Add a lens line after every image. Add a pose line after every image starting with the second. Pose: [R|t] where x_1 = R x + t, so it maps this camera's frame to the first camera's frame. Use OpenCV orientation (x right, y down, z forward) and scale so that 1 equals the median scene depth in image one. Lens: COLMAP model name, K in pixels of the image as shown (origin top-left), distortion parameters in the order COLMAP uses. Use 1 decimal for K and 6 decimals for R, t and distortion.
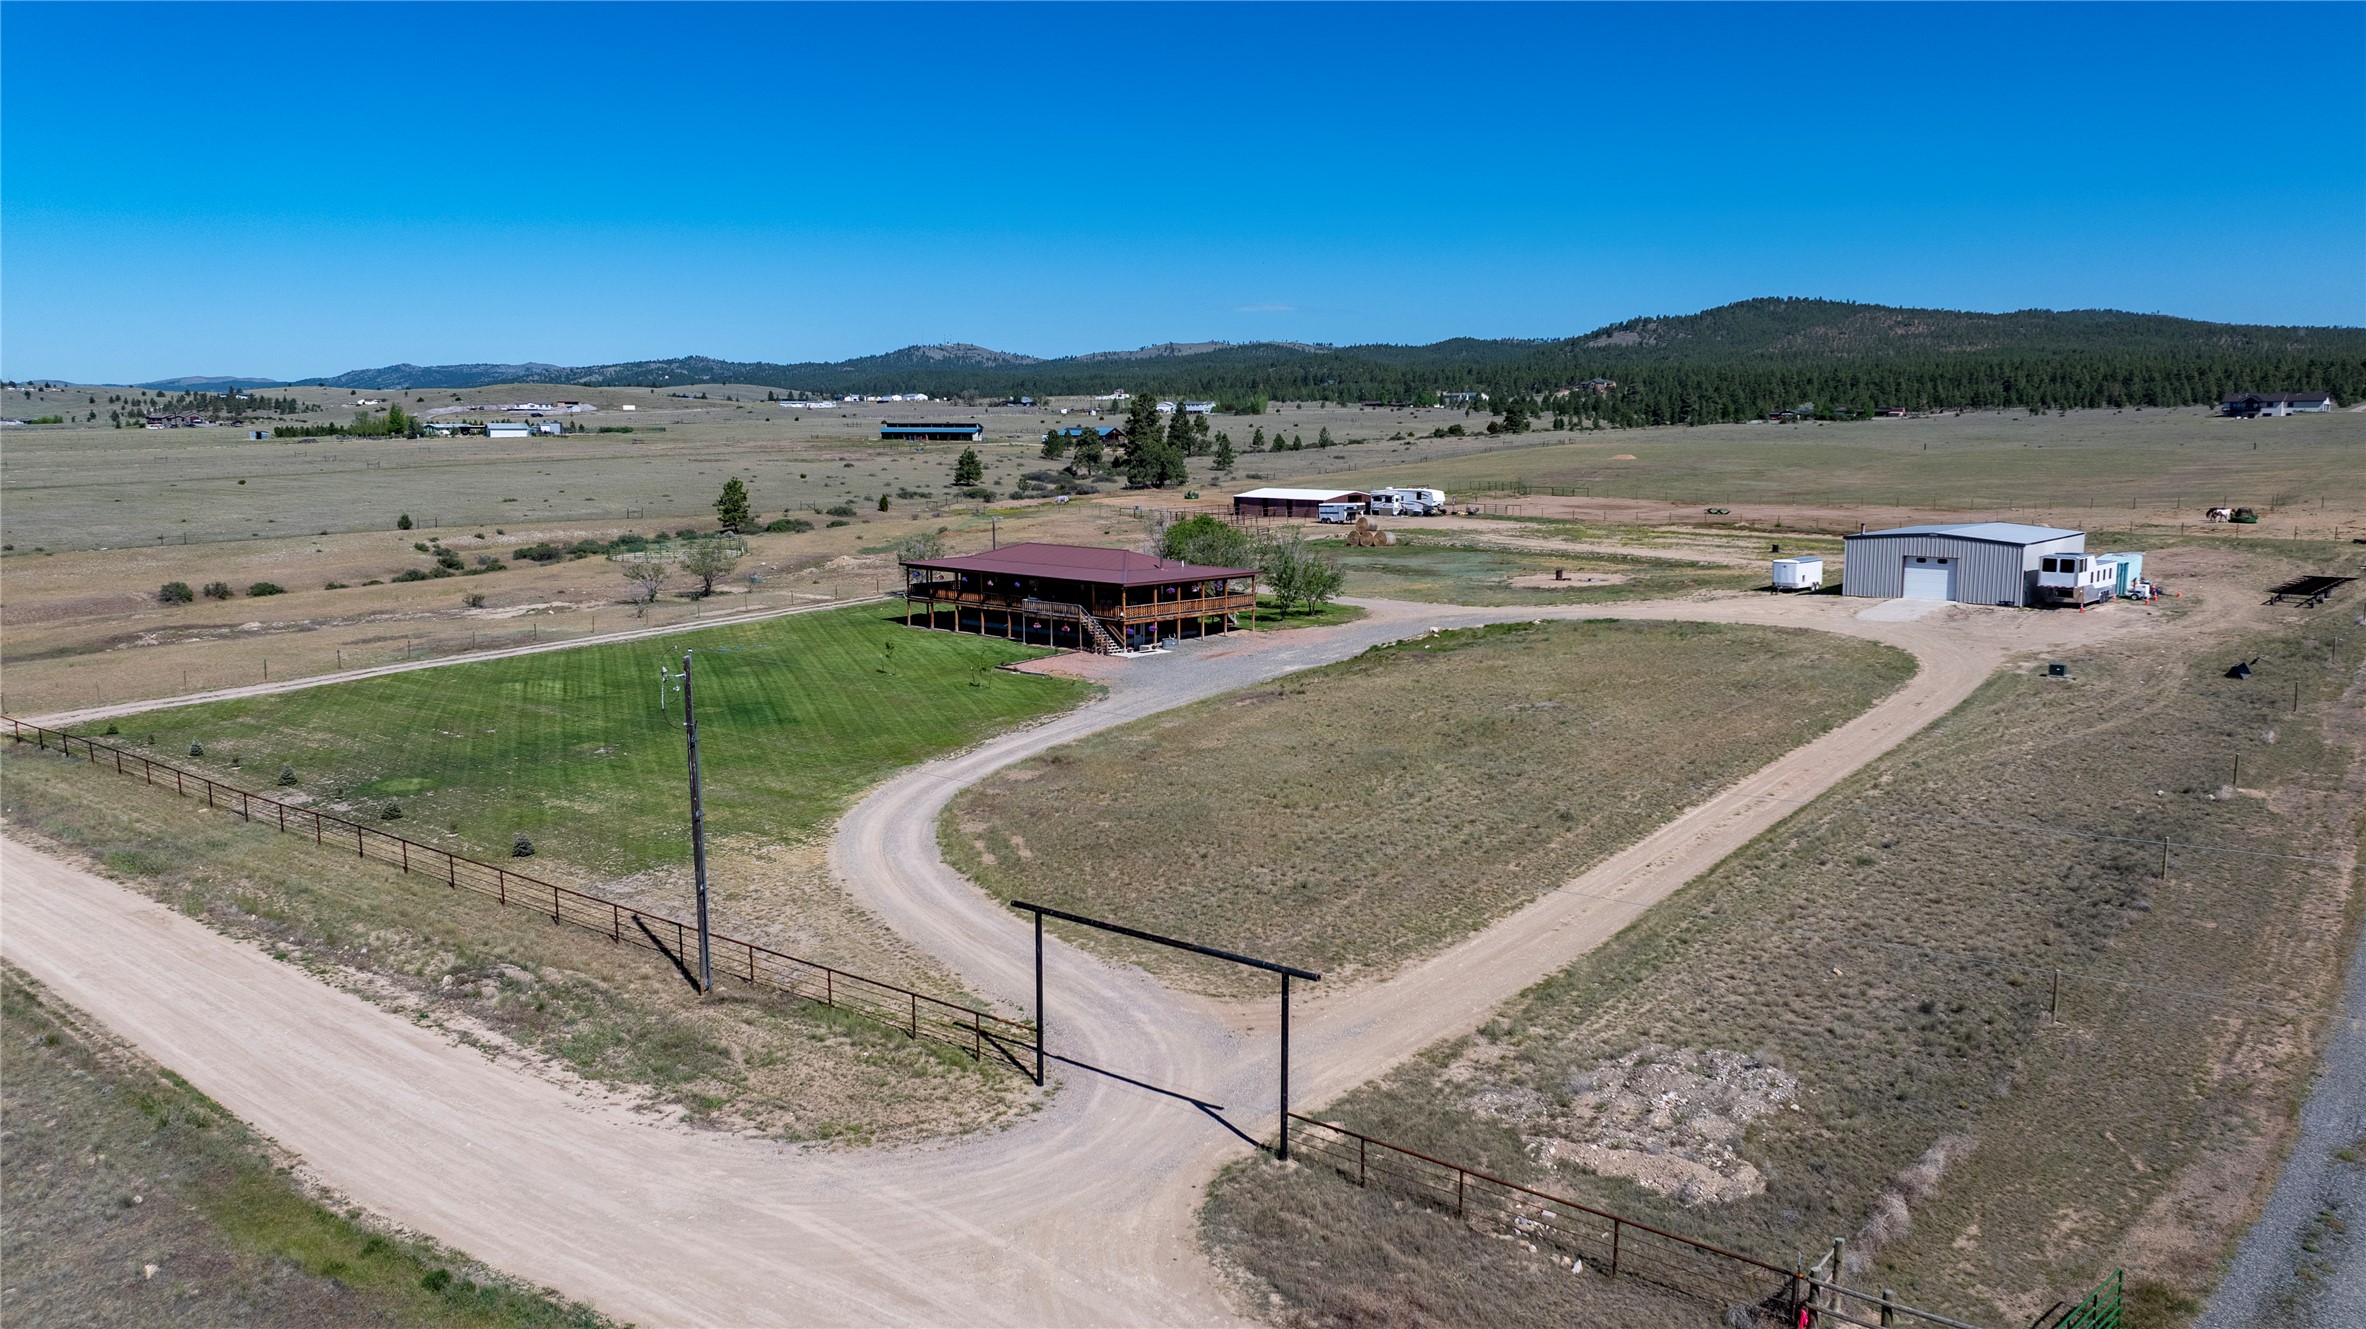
lens RADIAL K [[1662.9, 0, 1193.3], [0, 1662.9, 653.5], [0, 0, 1]] dist [-0.000271, -0.044569]
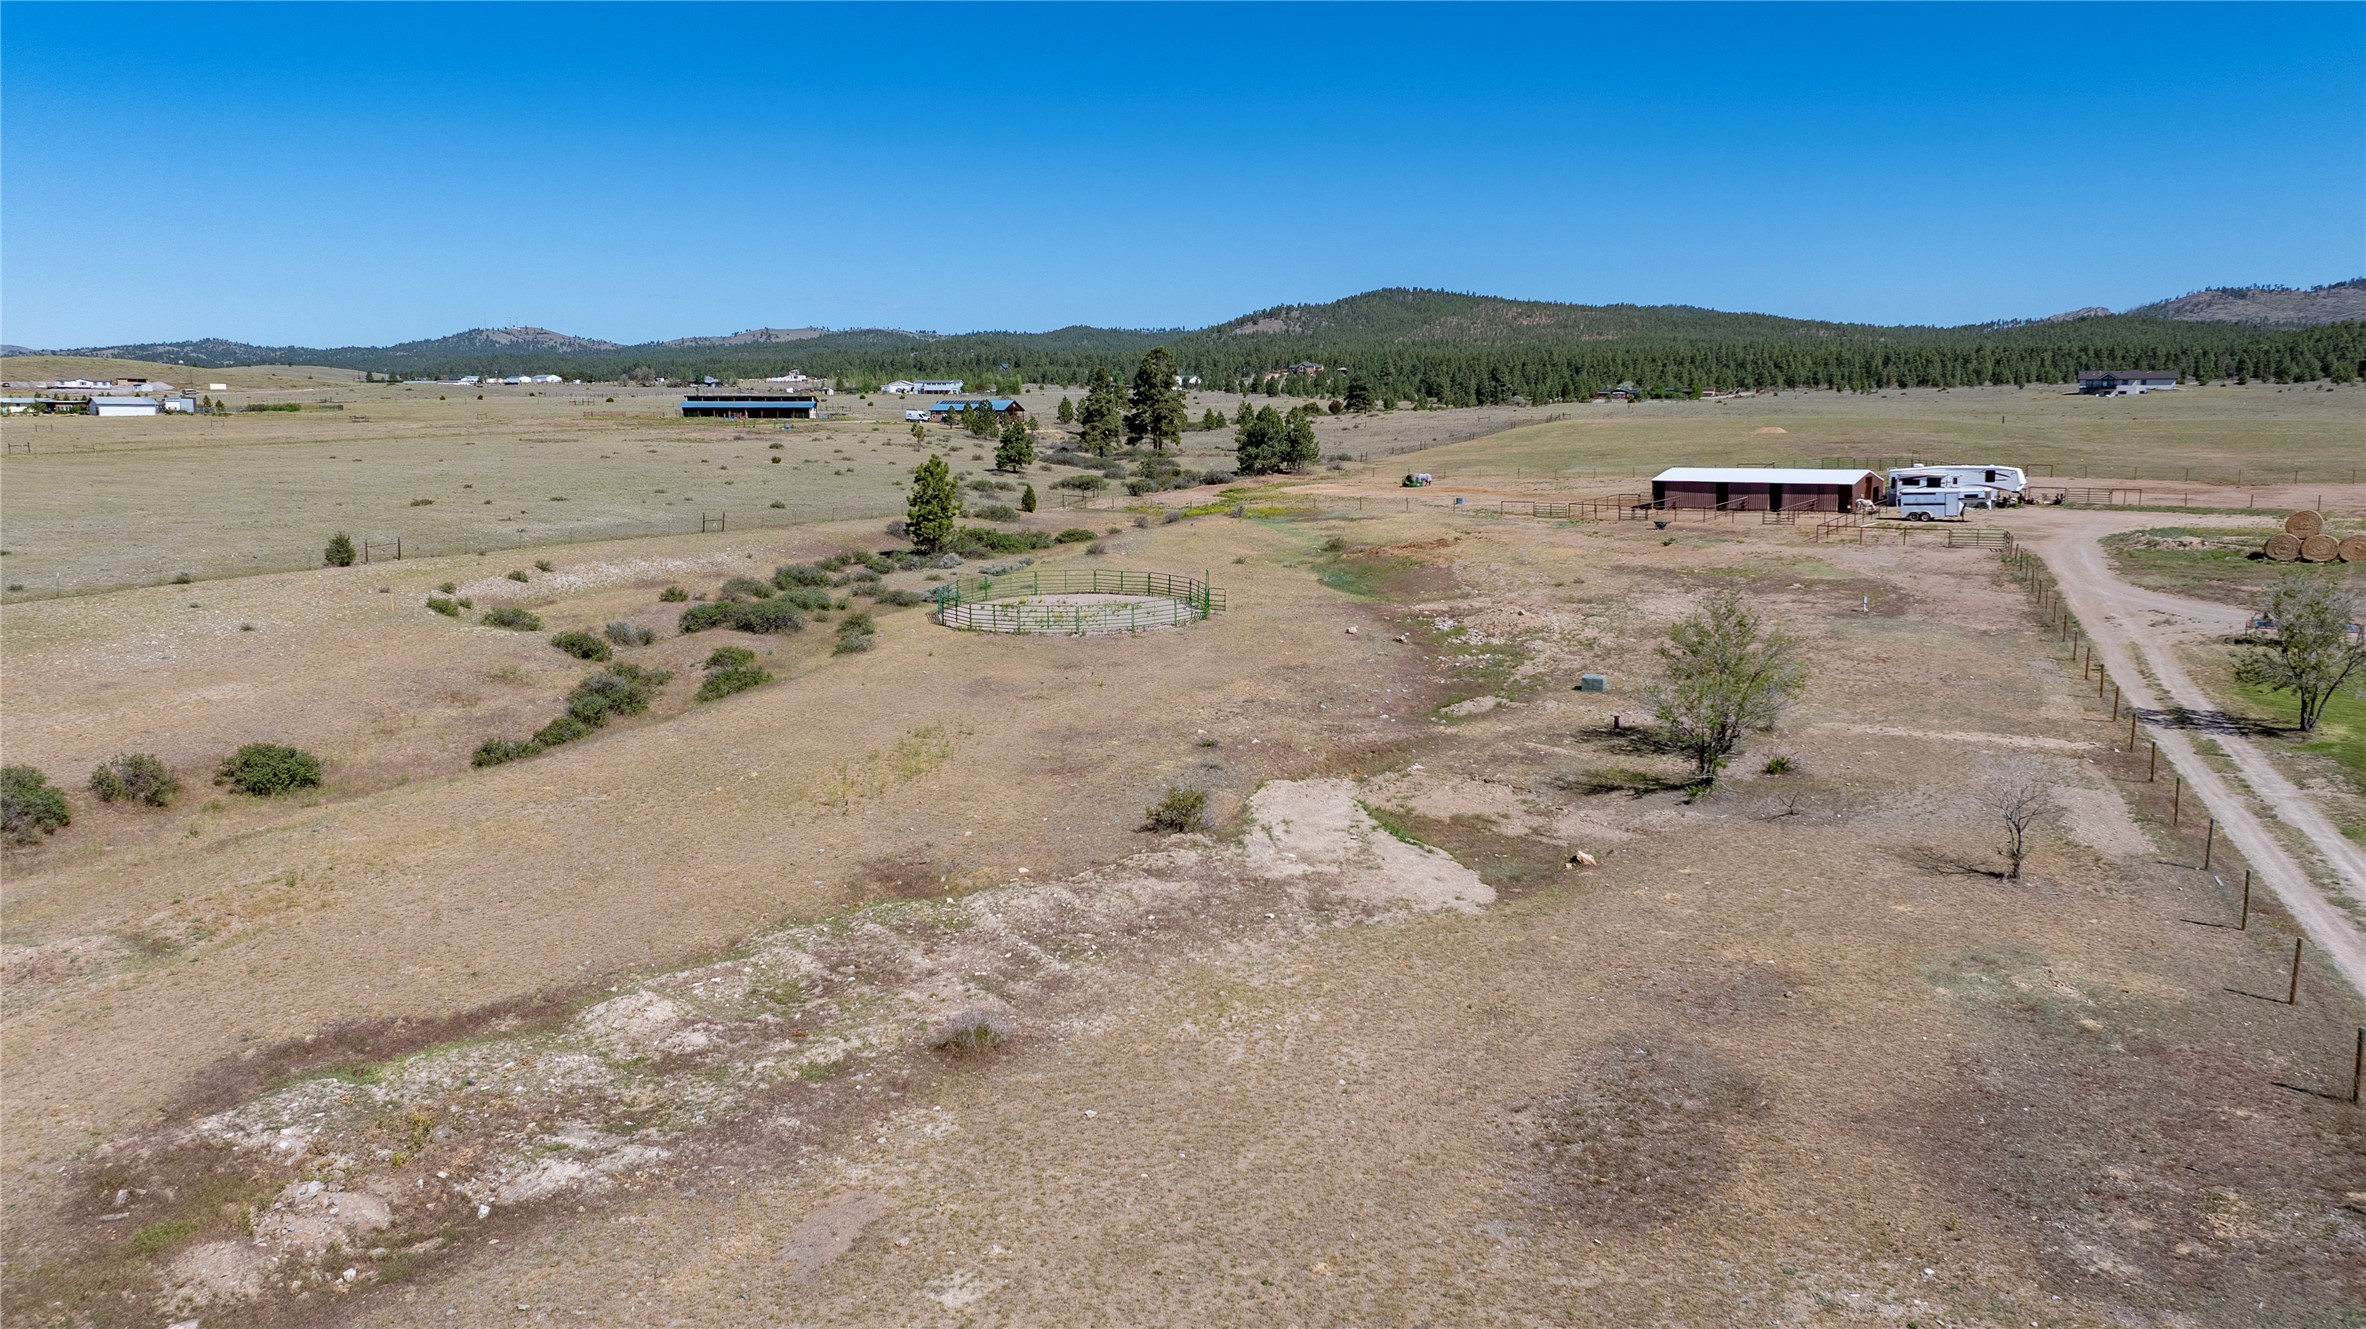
lens RADIAL K [[1668.7, 0, 1189.4], [0, 1668.7, 637.4], [0, 0, 1]] dist [-0.013899, -0.005664]
pose [[0.969818, -0.032510, 0.241652, -0.155262], [0.033649, 0.999434, -0.000588, -0.019826], [-0.241496, 0.008702, 0.970363, 0.208527]]
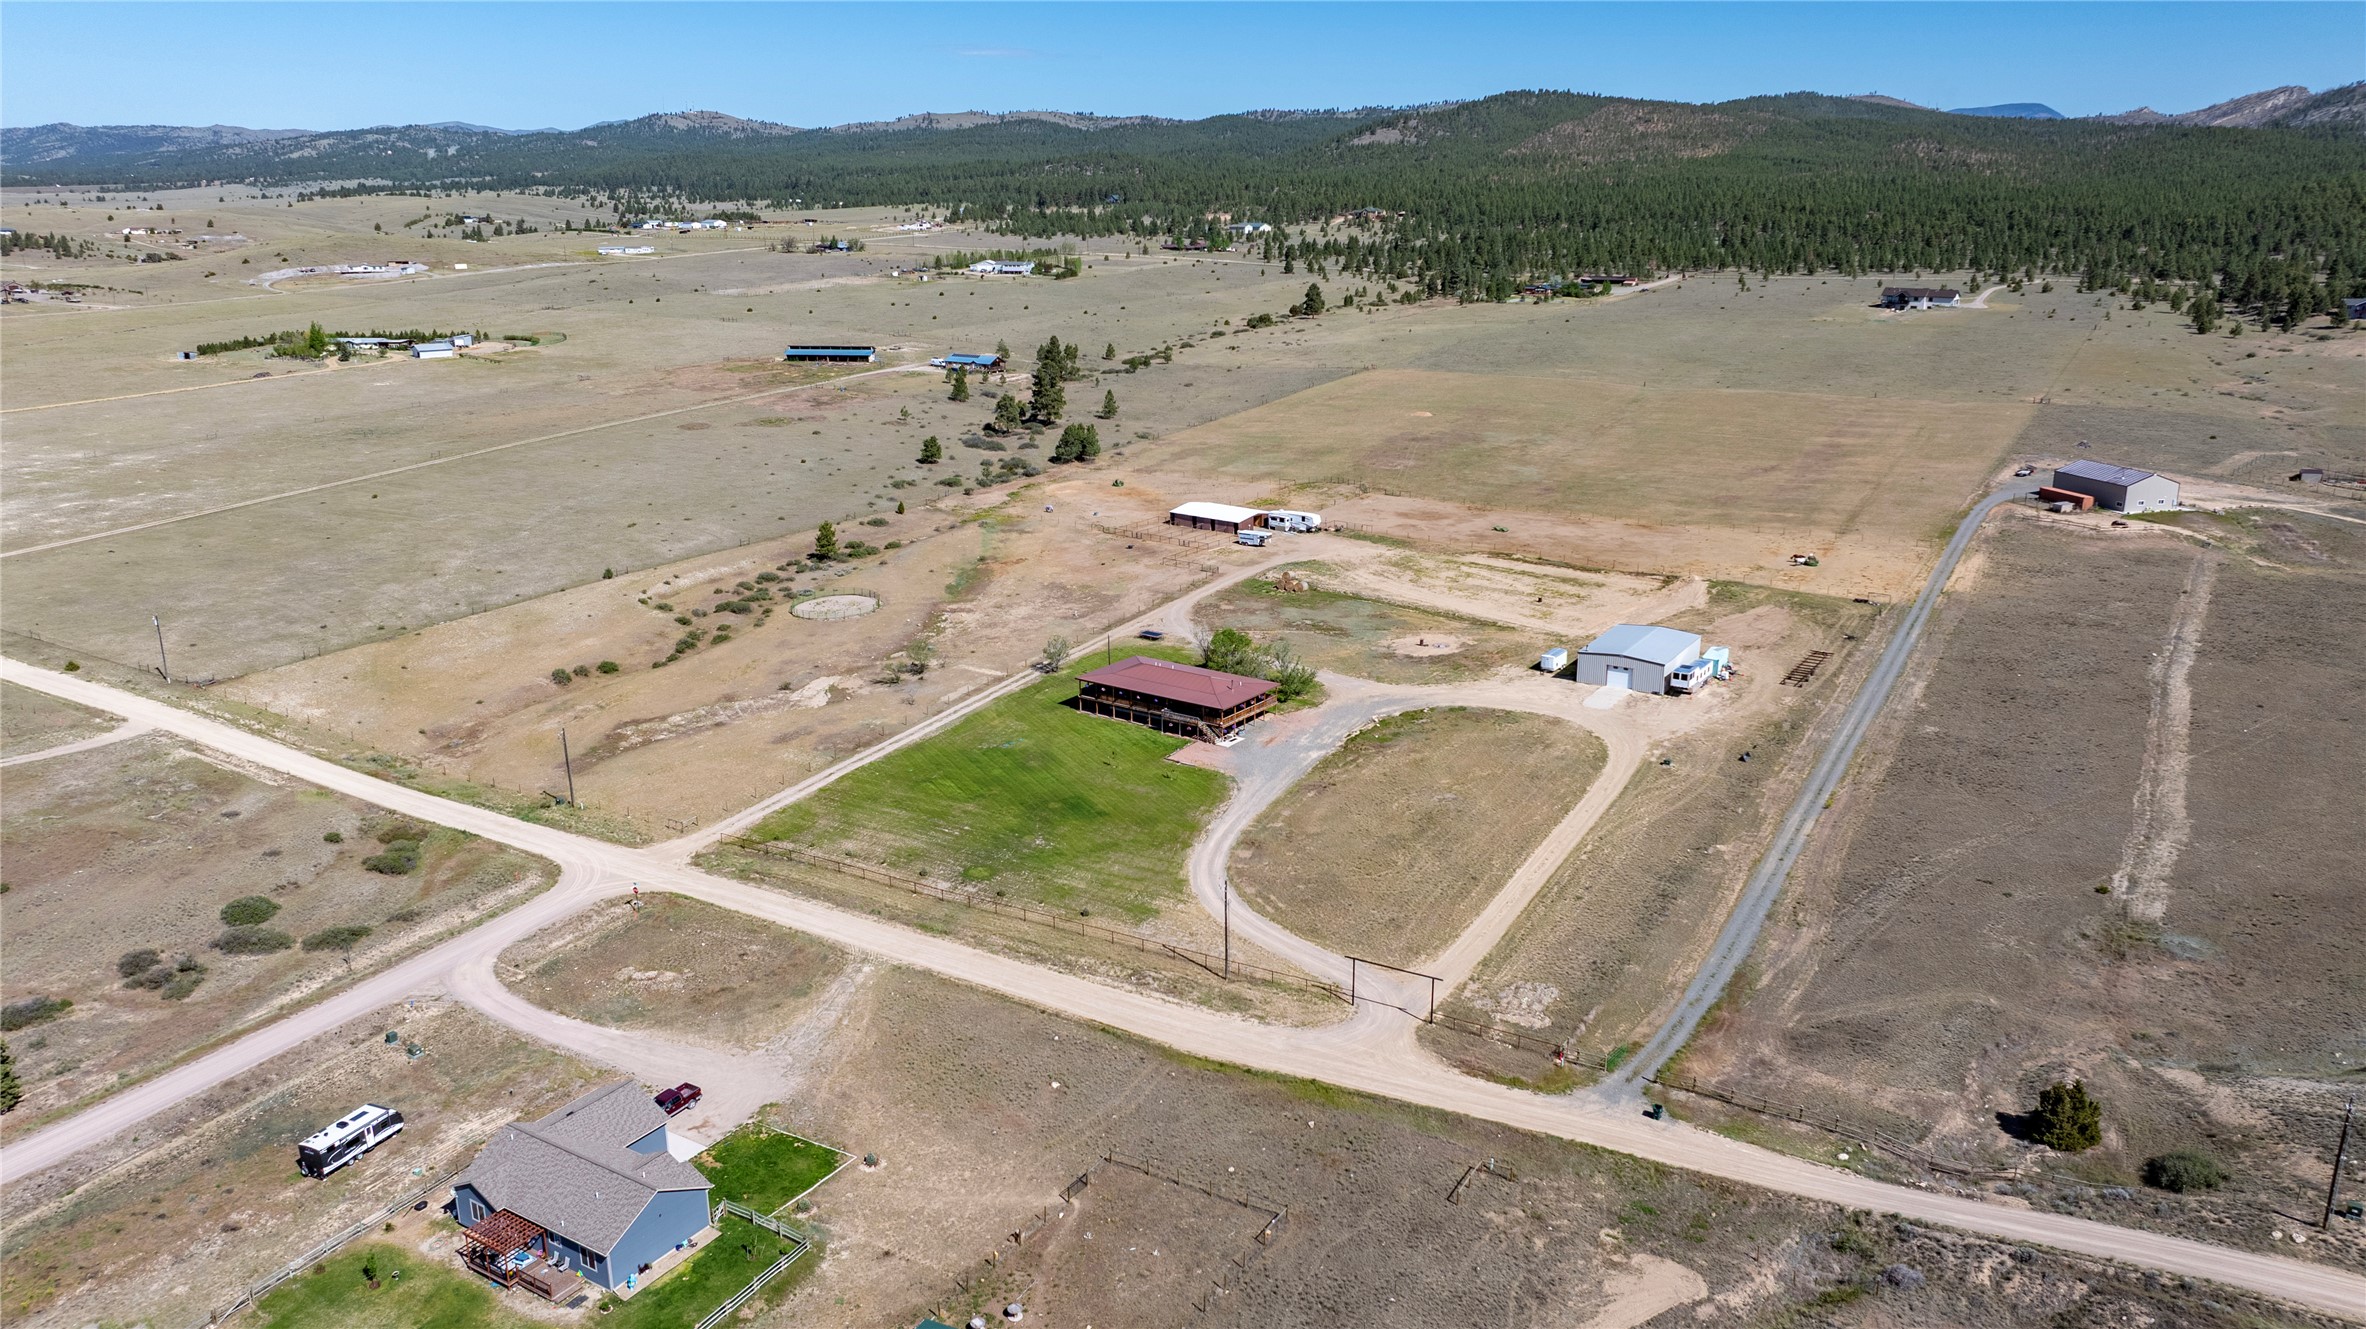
lens RADIAL K [[1664.8, 0, 1192.4], [0, 1664.8, 657.3], [0, 0, 1]] dist [-0.018344, -0.003432]
pose [[0.989596, -0.041736, 0.137689, -0.078985], [0.021651, 0.989302, 0.144266, -0.088298], [-0.142237, -0.139784, 0.979913, -0.206390]]
